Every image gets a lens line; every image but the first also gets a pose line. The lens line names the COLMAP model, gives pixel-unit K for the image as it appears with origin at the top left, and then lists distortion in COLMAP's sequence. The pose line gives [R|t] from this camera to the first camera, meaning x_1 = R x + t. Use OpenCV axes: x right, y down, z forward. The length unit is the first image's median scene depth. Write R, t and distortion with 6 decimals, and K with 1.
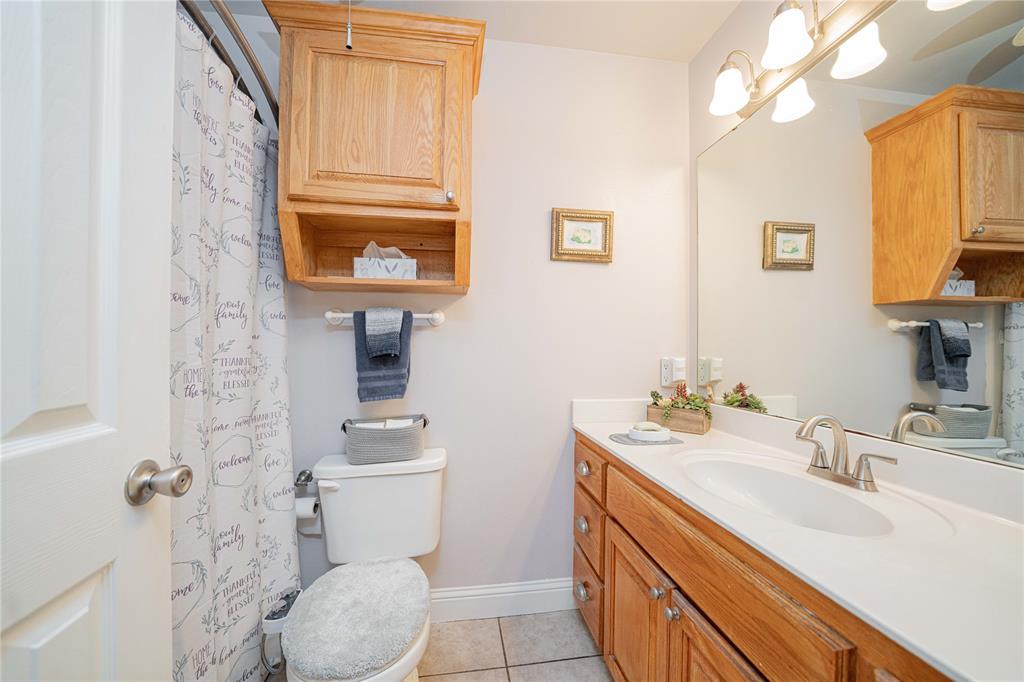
lens RADIAL K [[379.8, 0, 507.3], [0, 379.8, 343.0], [0, 0, 1]] dist [-0.008366, 0.000093]
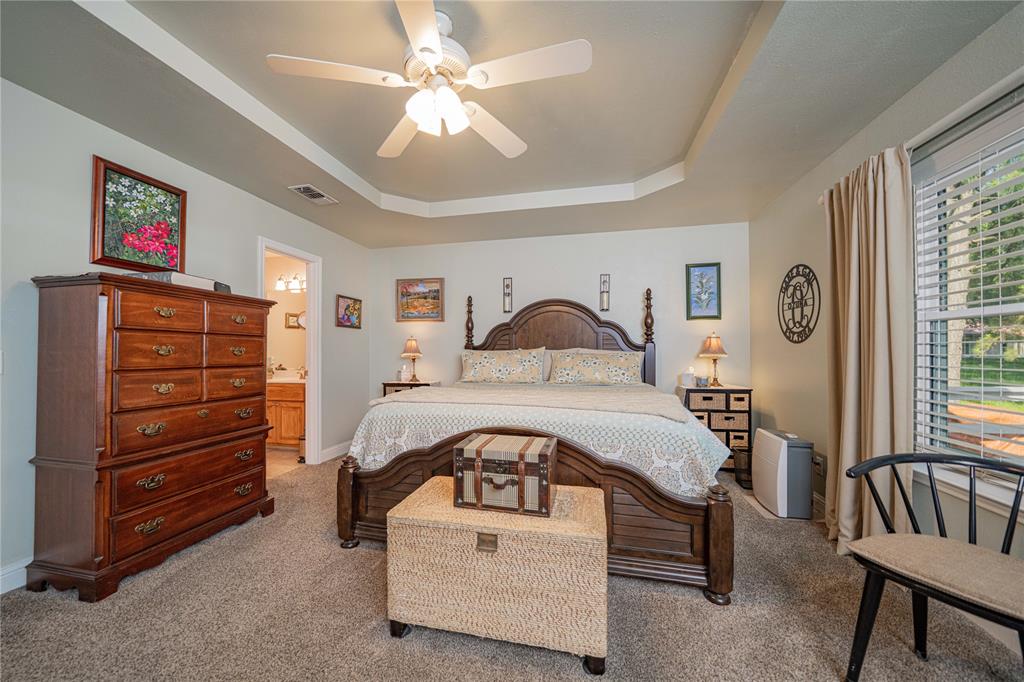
lens RADIAL K [[379.8, 0, 506.1], [0, 379.8, 347.0], [0, 0, 1]] dist [-0.008366, 0.000093]
pose [[0.361568, 0.005039, 0.932332, -1.749629], [-0.003546, 0.999986, -0.004030, -0.032804], [-0.932339, -0.001849, 0.361580, -2.031914]]
